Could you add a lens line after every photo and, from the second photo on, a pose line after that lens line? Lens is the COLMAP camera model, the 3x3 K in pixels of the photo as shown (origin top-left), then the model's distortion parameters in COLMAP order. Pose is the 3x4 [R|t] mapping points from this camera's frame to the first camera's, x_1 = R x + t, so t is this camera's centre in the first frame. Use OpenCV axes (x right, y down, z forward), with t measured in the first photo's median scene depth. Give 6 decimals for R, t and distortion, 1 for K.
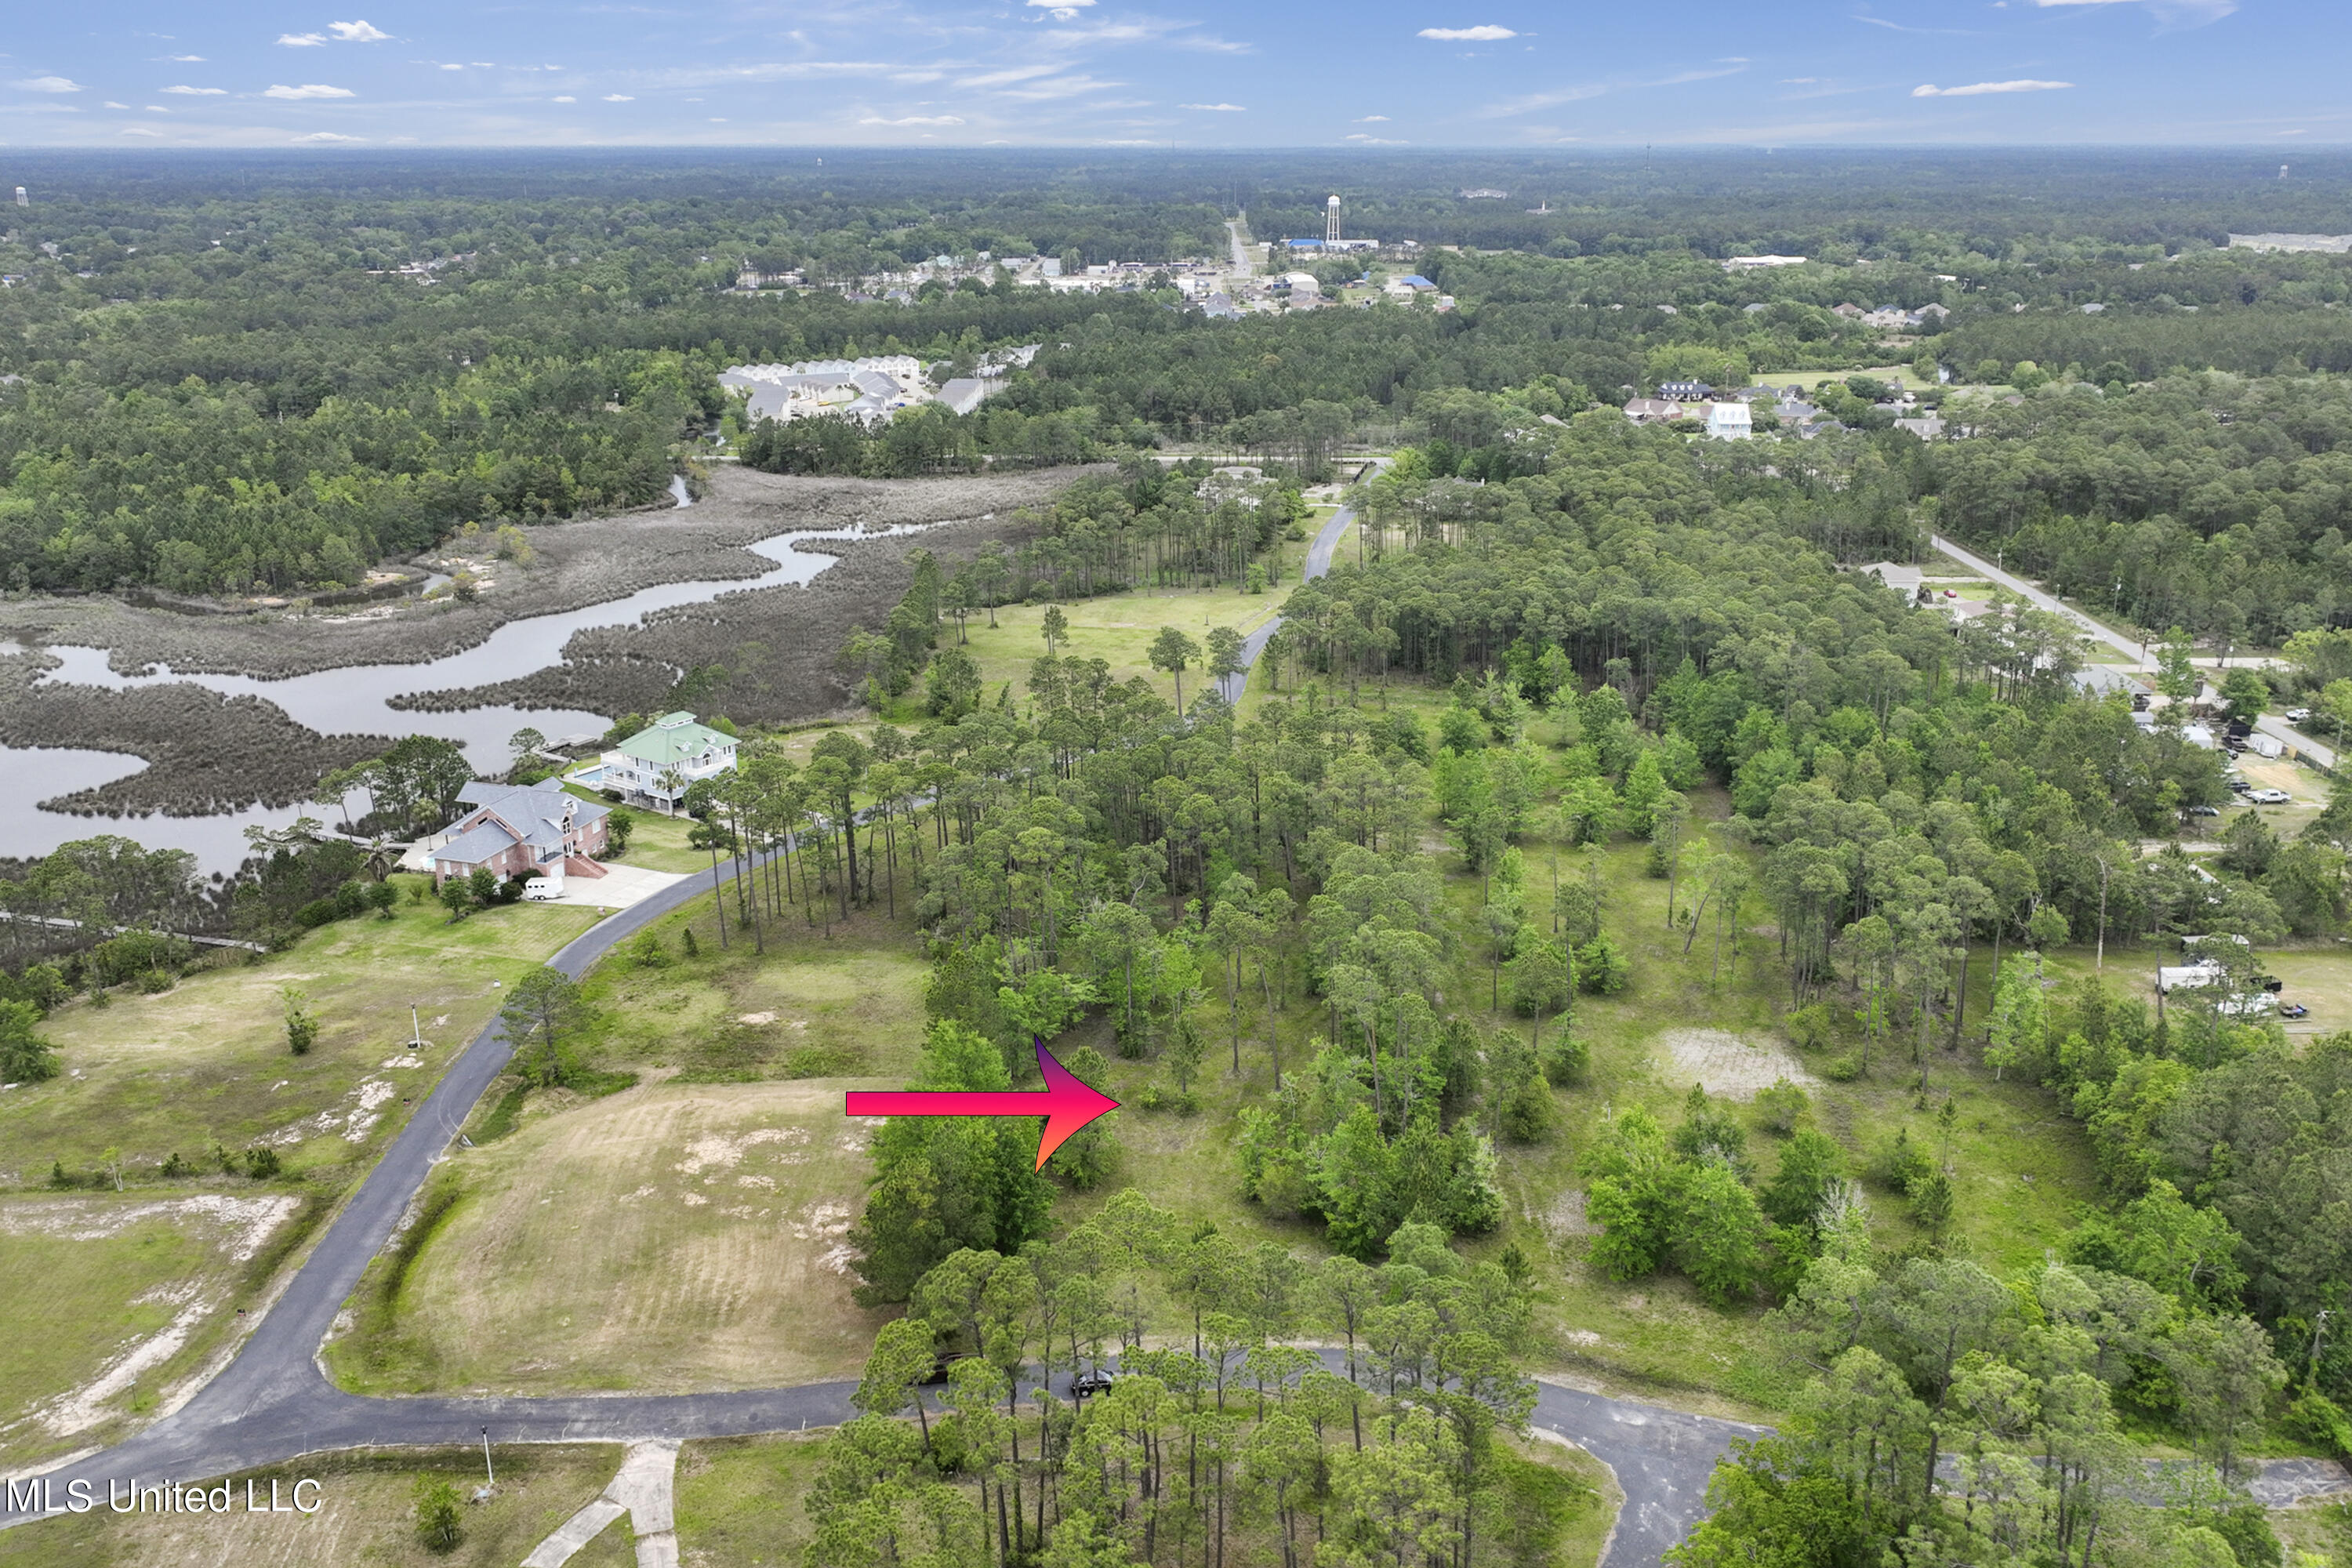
lens RADIAL K [[1943.7, 0, 1180.9], [0, 1943.7, 828.1], [0, 0, 1]] dist [0.002310, 0.001514]
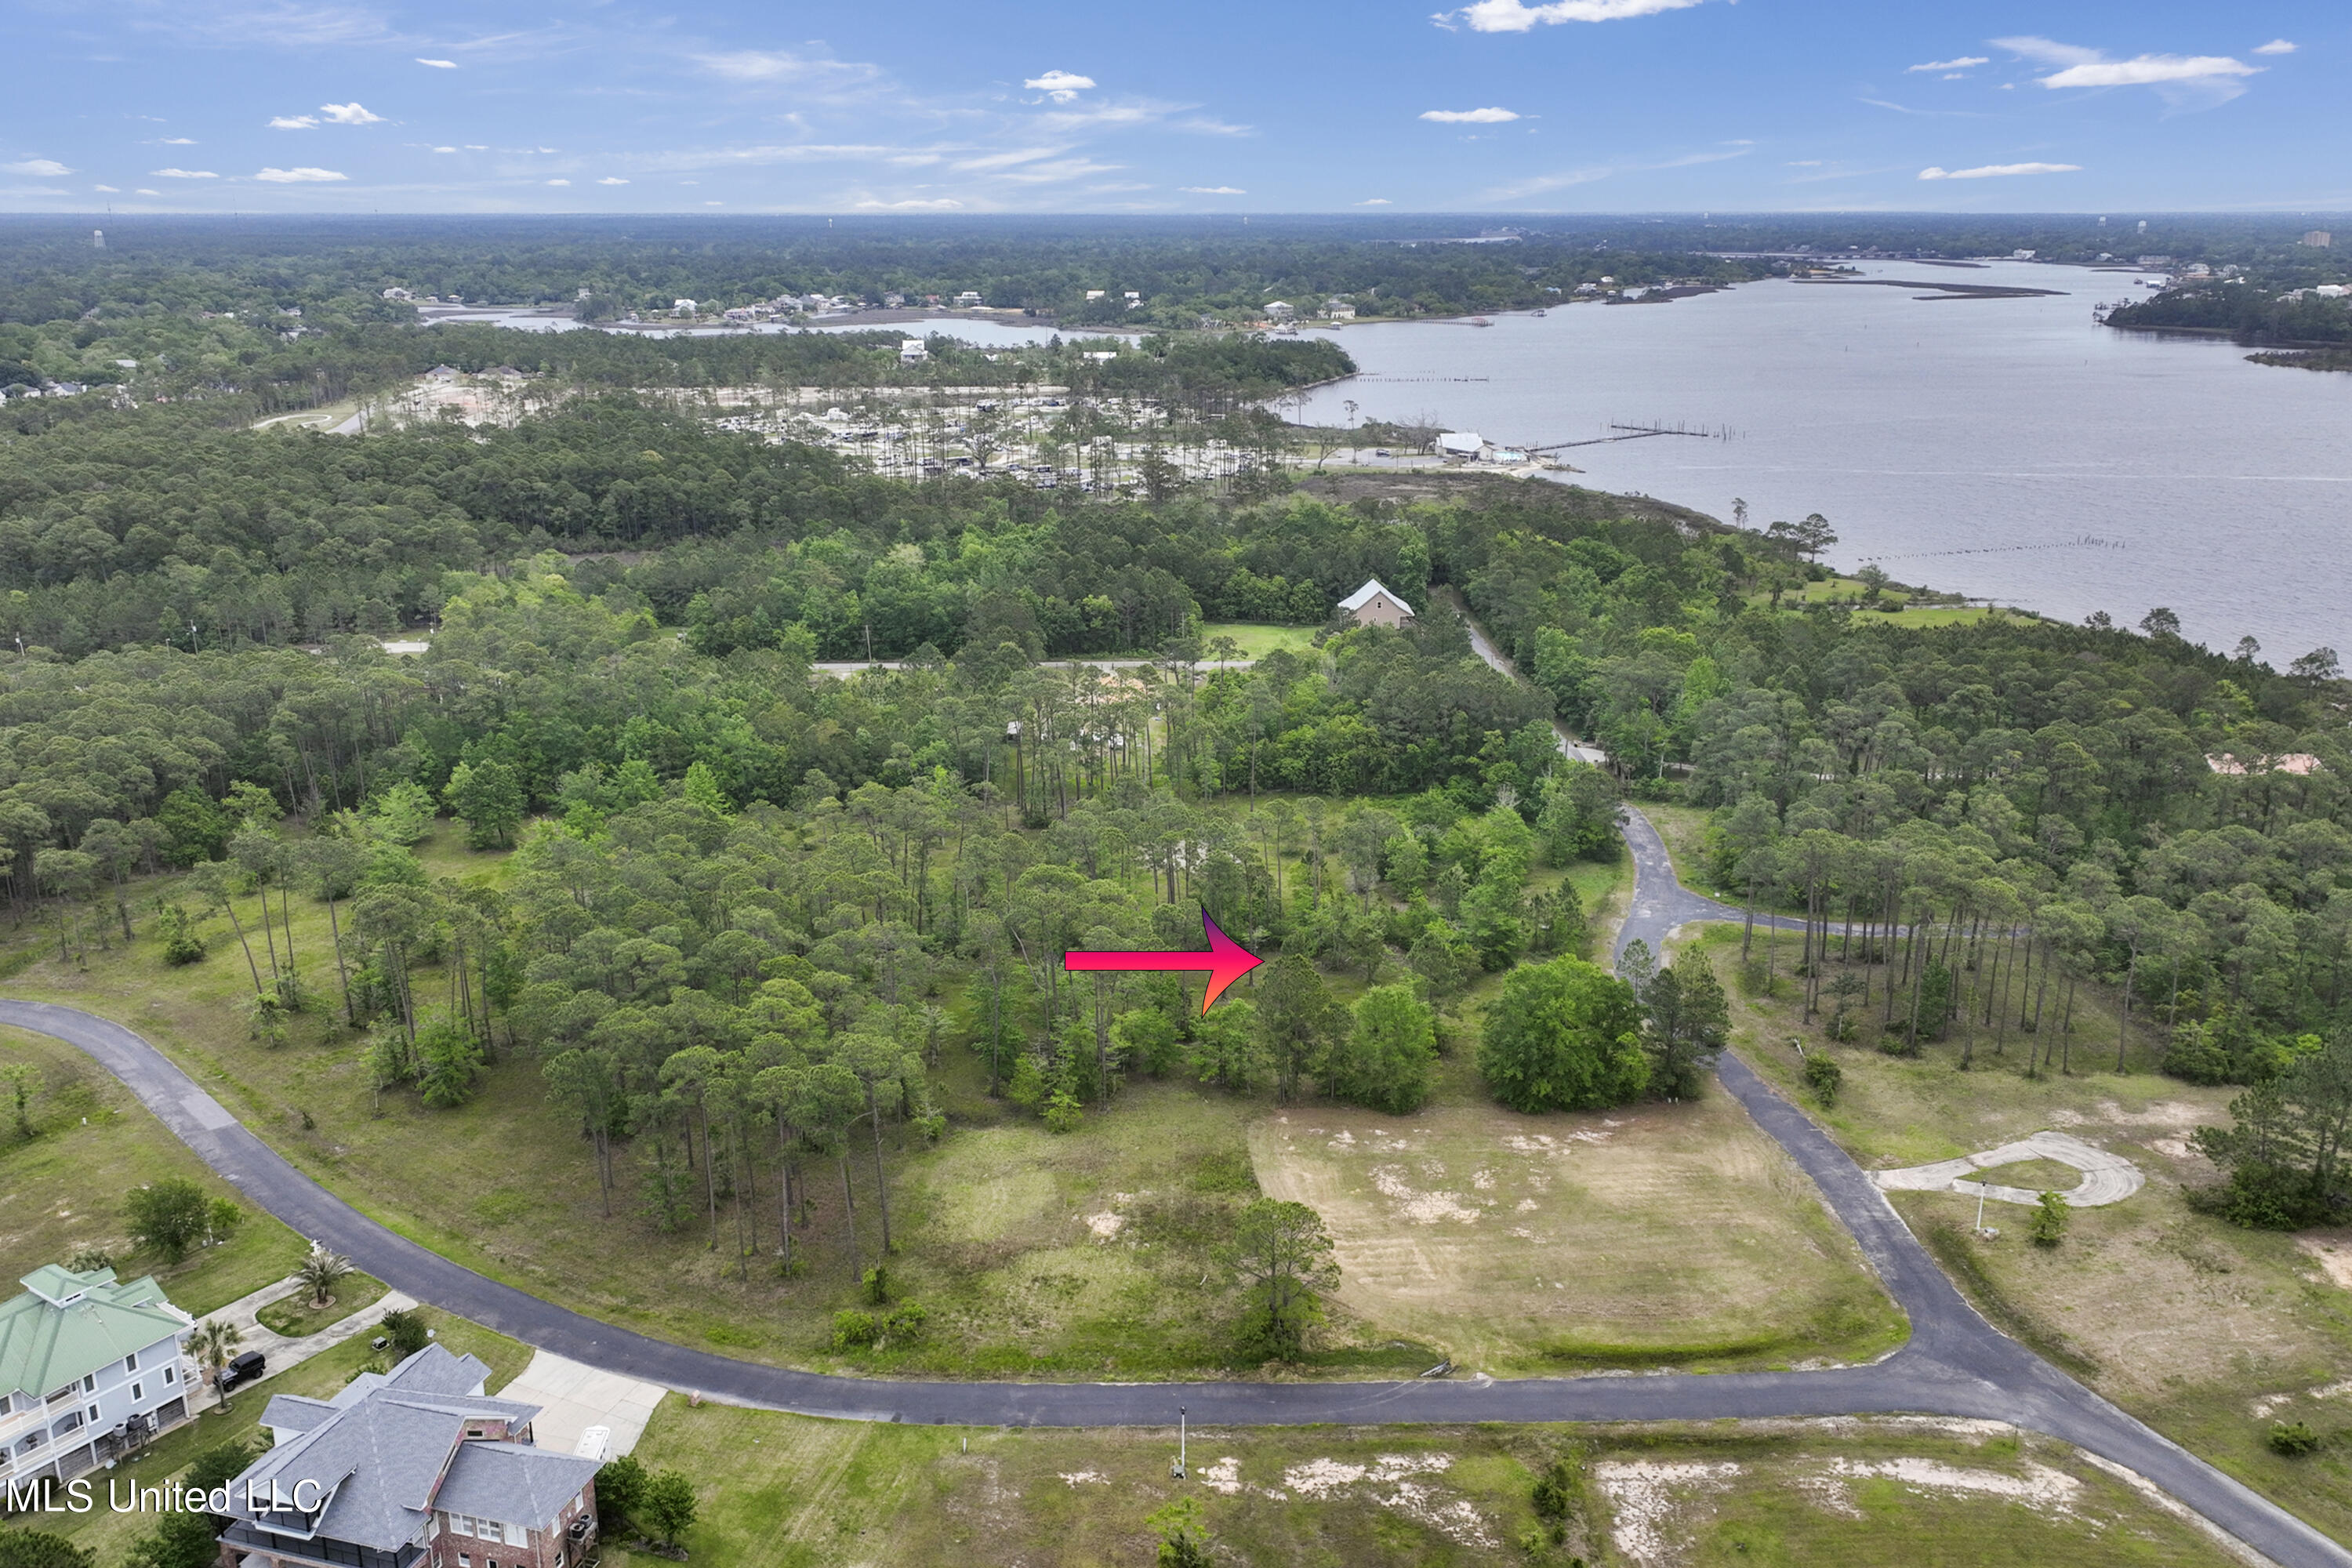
lens RADIAL K [[1943.7, 0, 1180.9], [0, 1943.7, 828.1], [0, 0, 1]] dist [0.002310, 0.001514]
pose [[-0.023356, -0.307768, 0.951175, -1.154197], [0.338144, 0.892926, 0.297224, -0.347233], [-0.940805, 0.328576, 0.083215, 1.028927]]
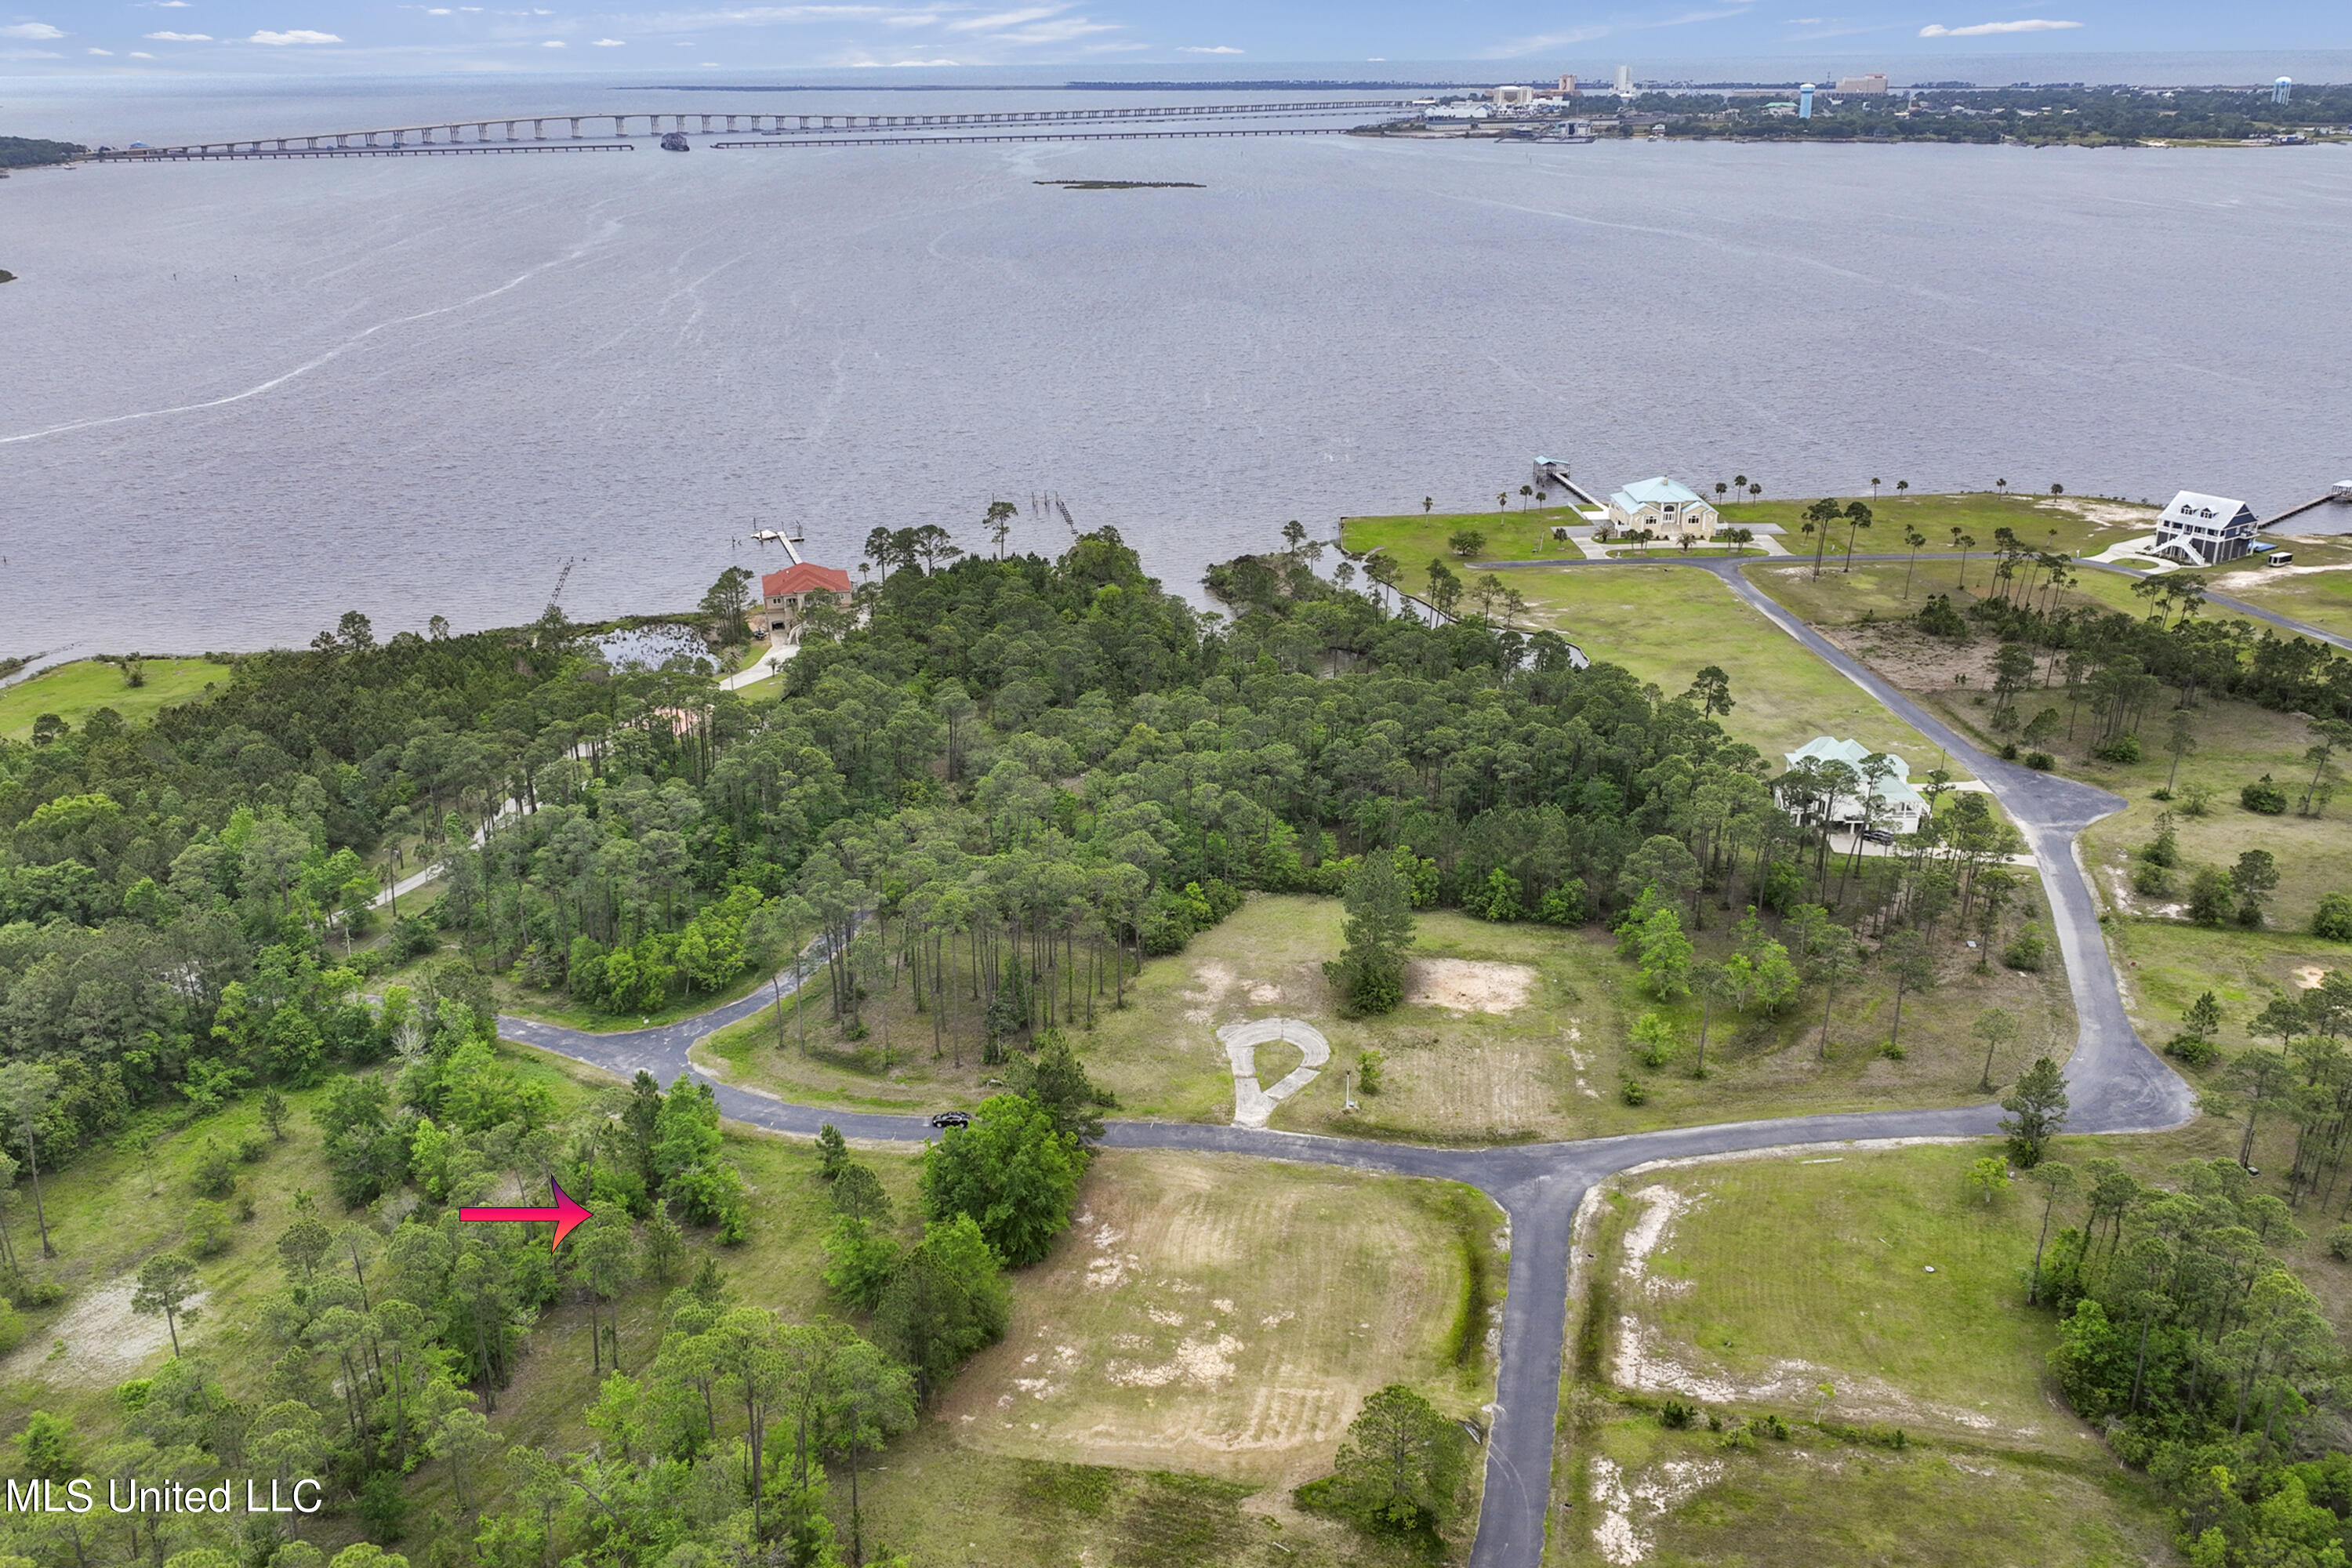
lens RADIAL K [[1943.7, 0, 1180.9], [0, 1943.7, 828.1], [0, 0, 1]] dist [0.002310, 0.001514]
pose [[-0.969624, -0.080565, 0.230950, -0.453190], [0.093244, 0.751153, 0.653509, -0.698762], [-0.226129, 0.655193, -0.720824, 1.607501]]
